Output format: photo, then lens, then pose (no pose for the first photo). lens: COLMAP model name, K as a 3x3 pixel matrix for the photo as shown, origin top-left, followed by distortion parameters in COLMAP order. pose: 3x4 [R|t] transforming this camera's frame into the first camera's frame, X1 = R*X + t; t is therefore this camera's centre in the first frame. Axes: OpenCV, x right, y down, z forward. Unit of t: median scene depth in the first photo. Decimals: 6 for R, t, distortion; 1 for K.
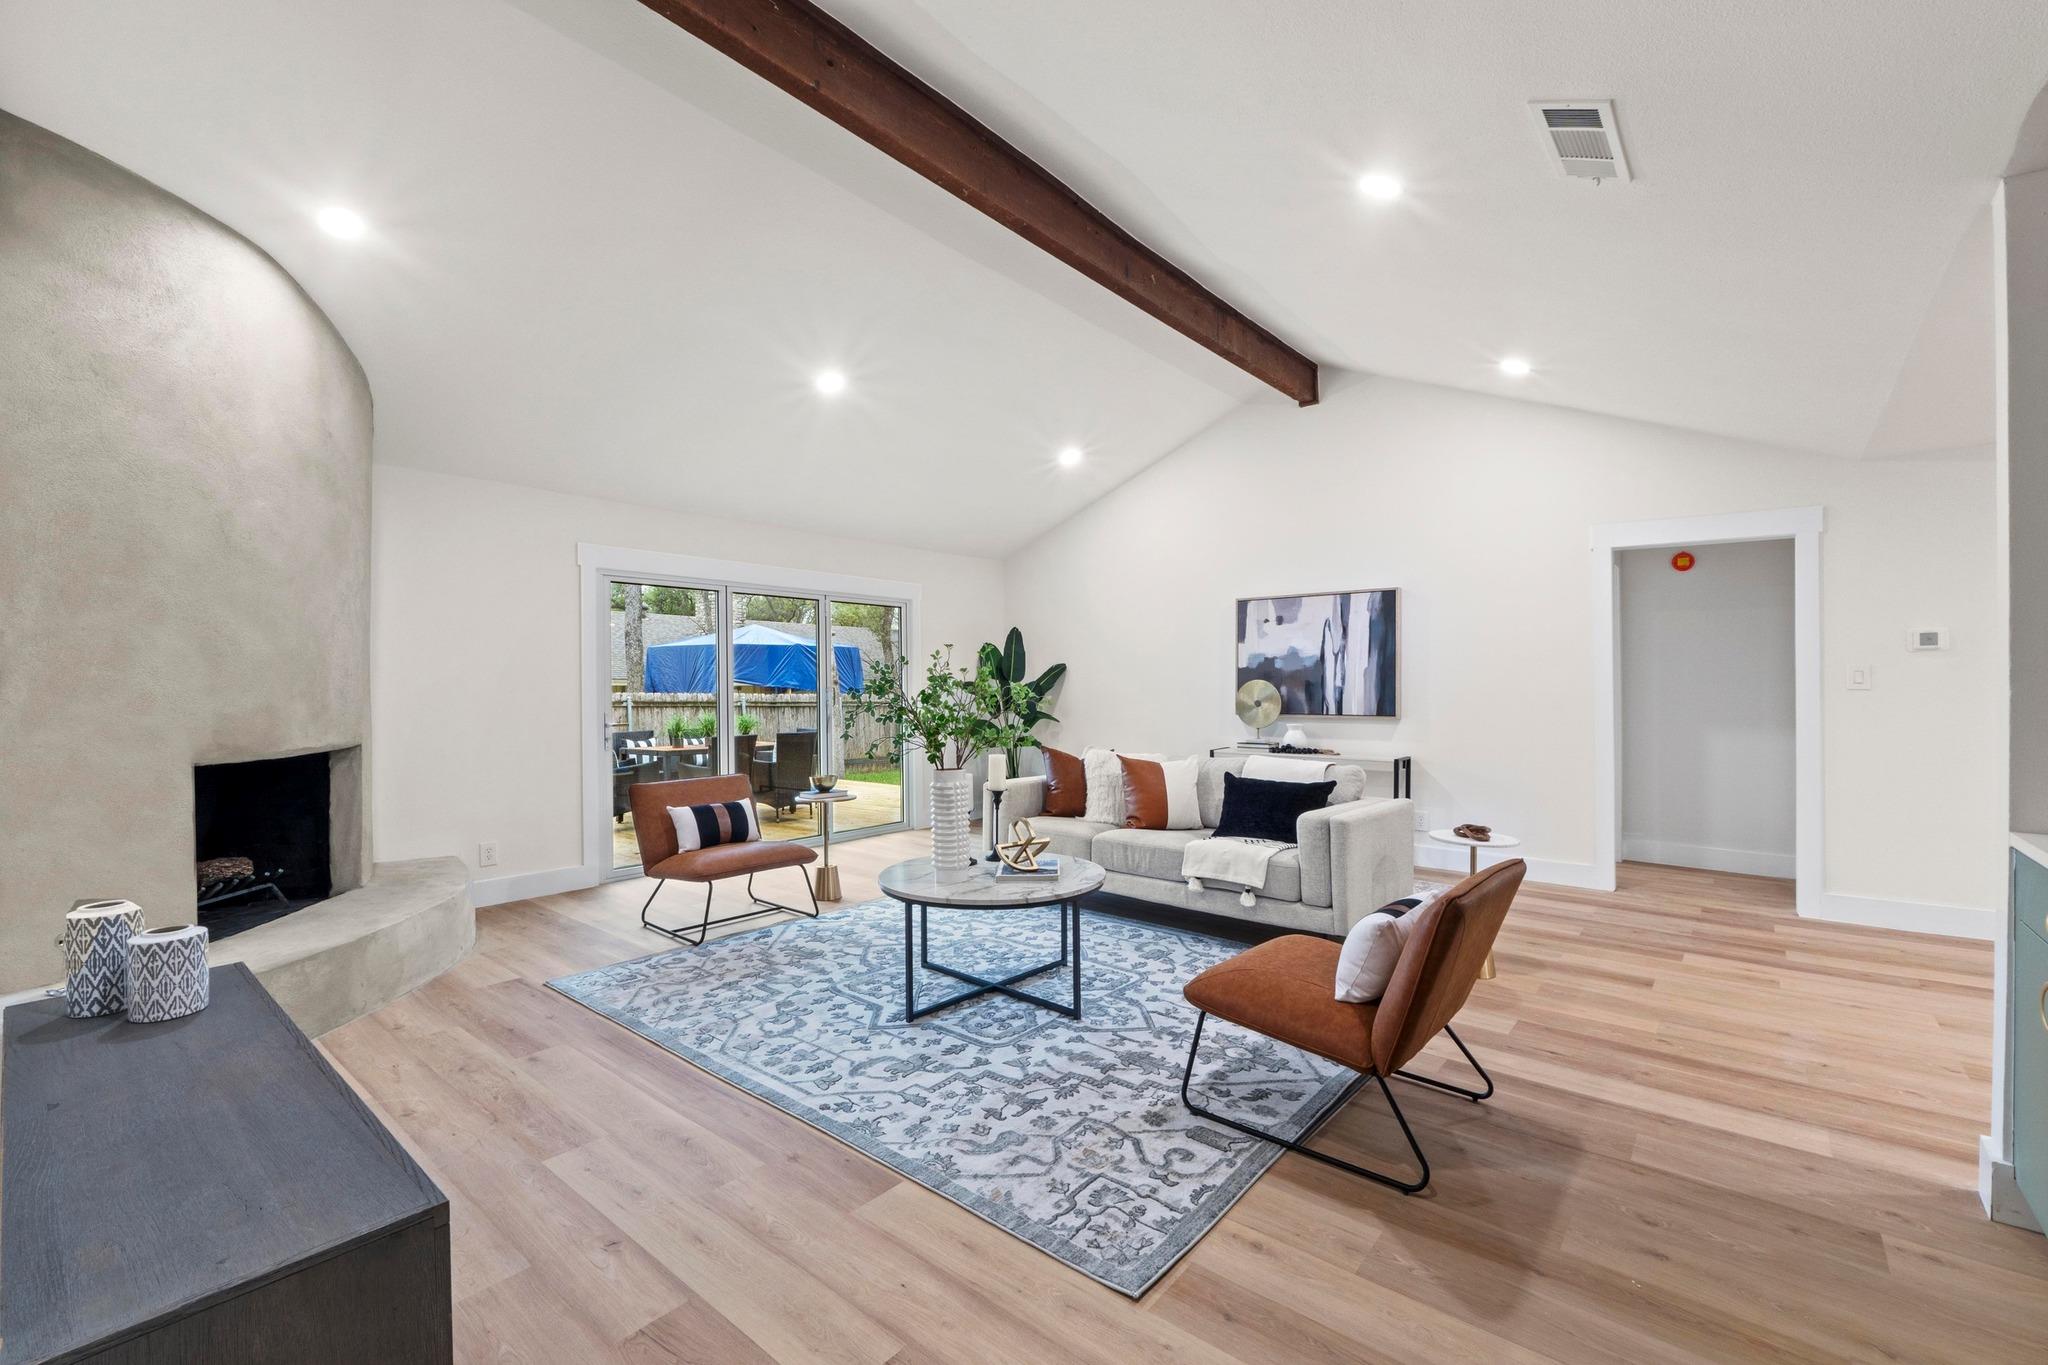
lens RADIAL K [[875.7, 0, 1009.1], [0, 875.7, 680.5], [0, 0, 1]] dist [-0.005171, -0.001220]
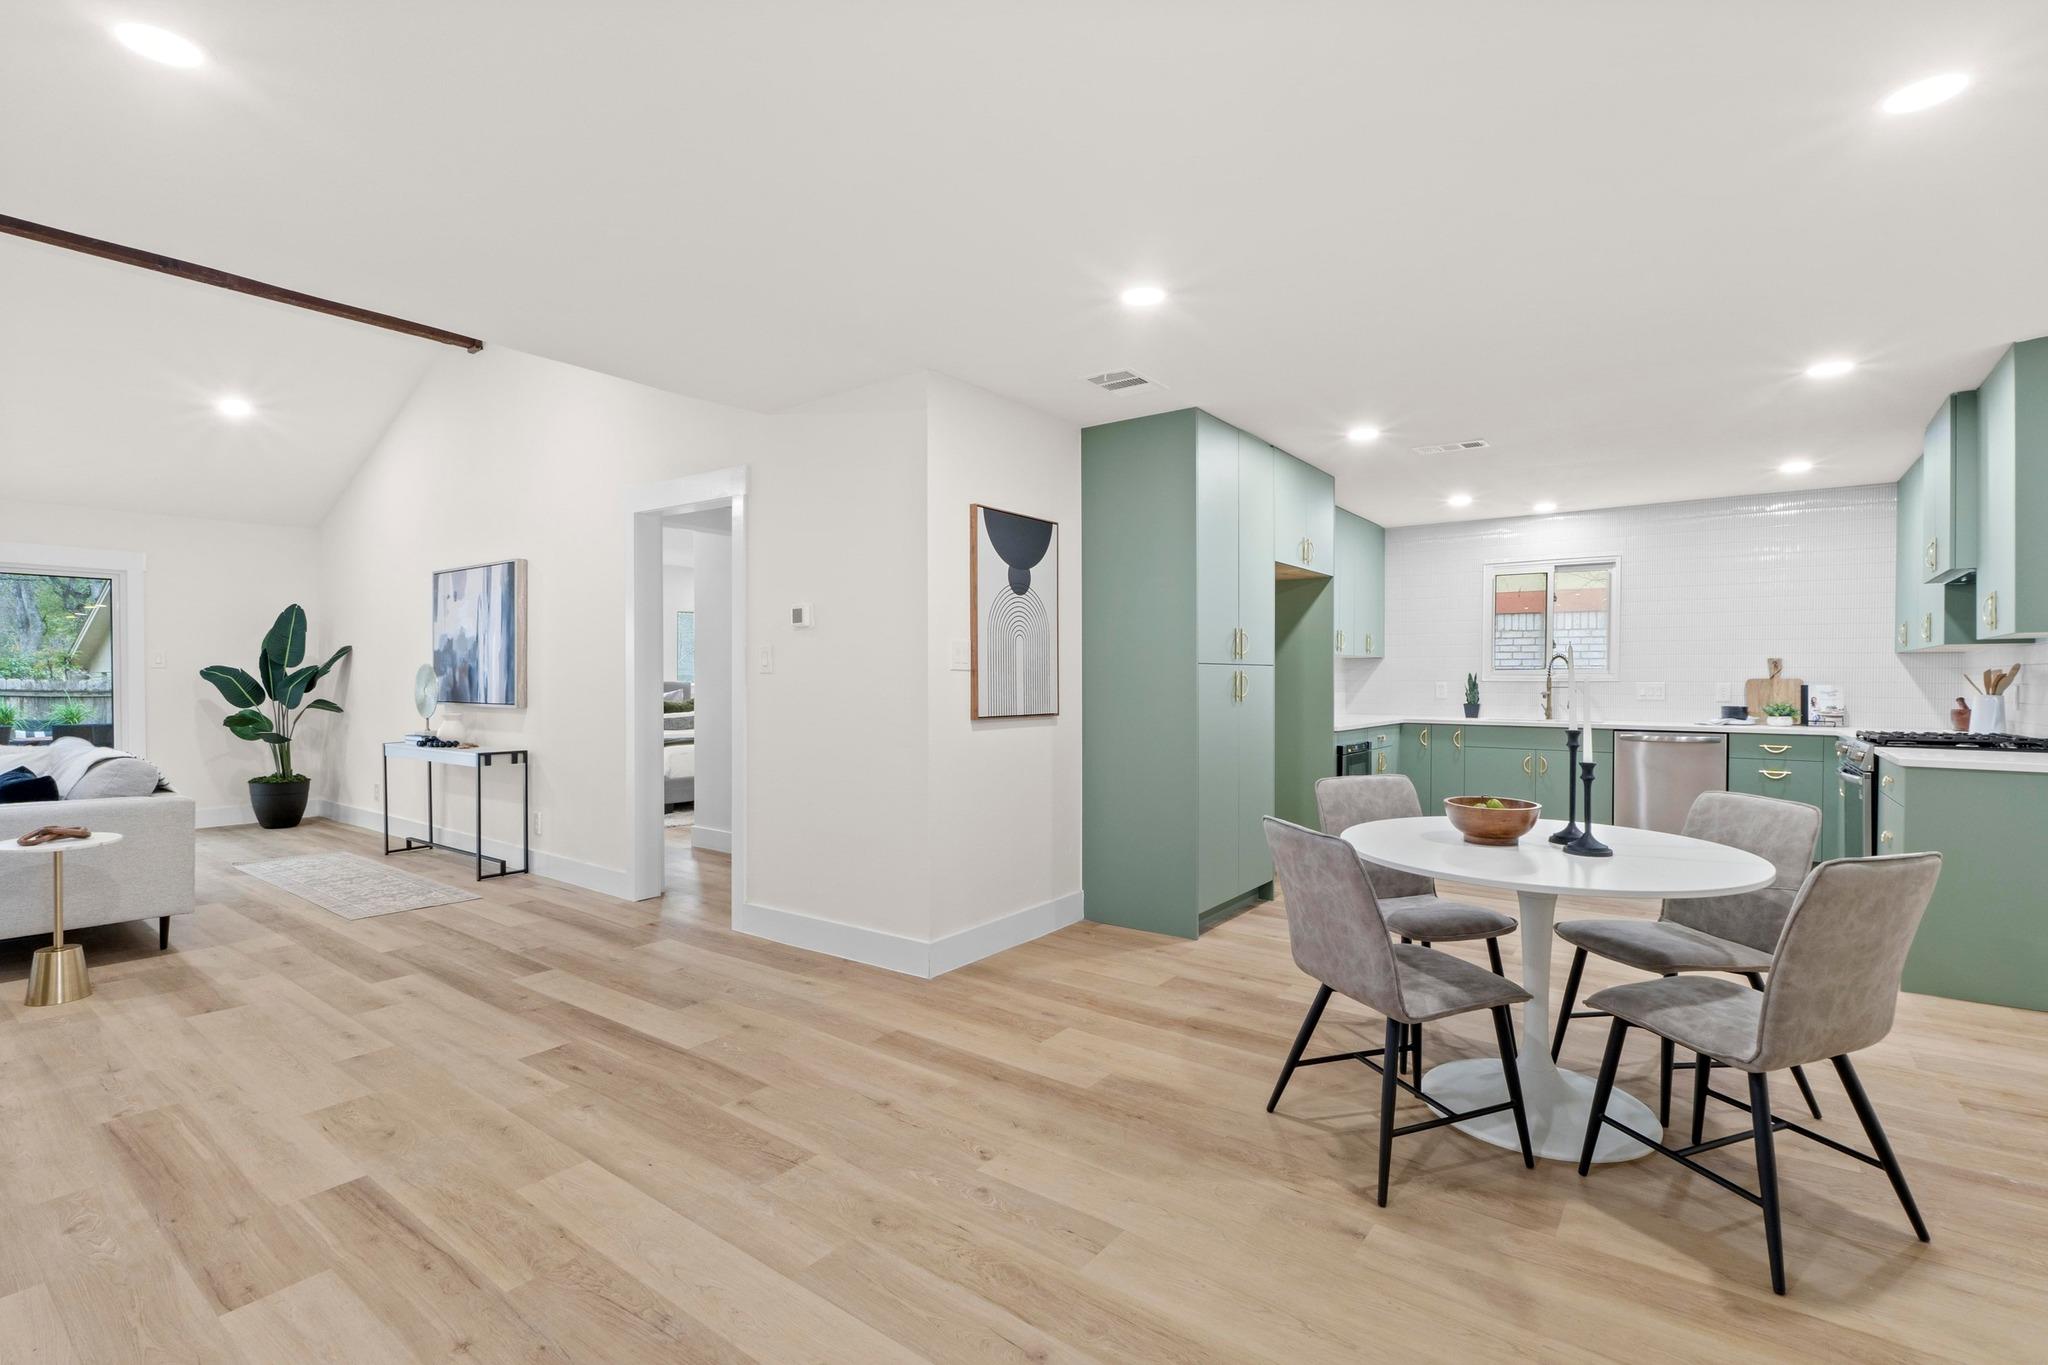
lens RADIAL K [[955.0, 0, 1008.7], [0, 955.0, 686.1], [0, 0, 1]] dist [-0.006571, -0.001500]
pose [[0.998354, 0.004711, 0.057152, 0.854548], [-0.005301, 0.999934, 0.010185, 0.008009], [-0.057100, -0.010471, 0.998314, 0.020138]]
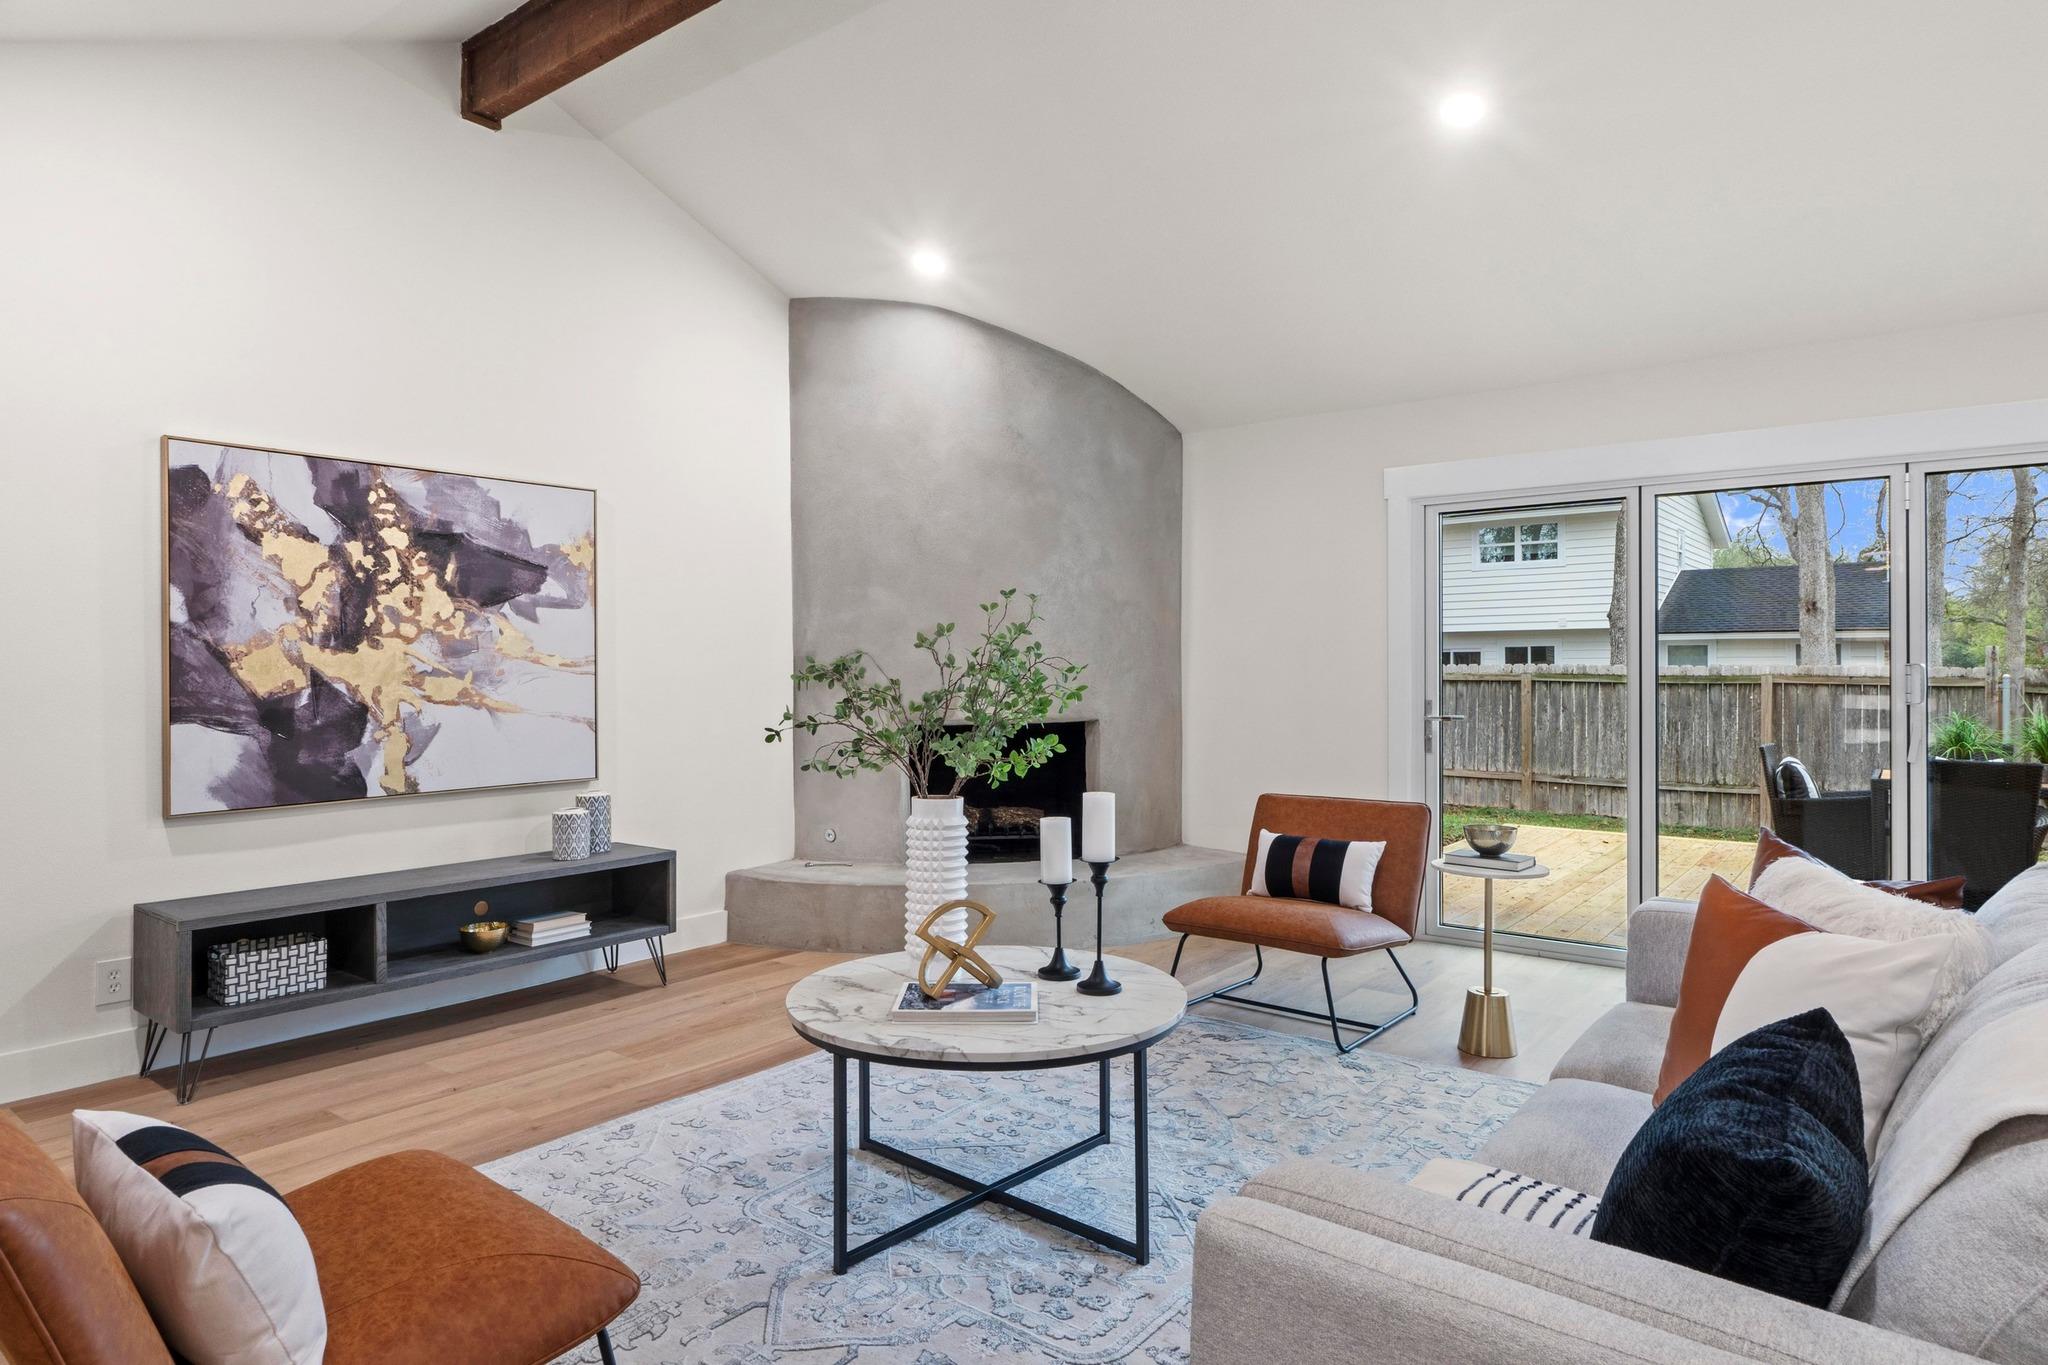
lens RADIAL K [[1175.6, 0, 1022.4], [0, 1175.6, 663.6], [0, 0, 1]] dist [-0.005048, -0.000223]
pose [[0.038744, 0.000956, -0.999249, 0.420172], [0.007562, 0.999971, 0.001250, 0.002693], [0.999221, -0.007605, 0.038736, 0.559746]]
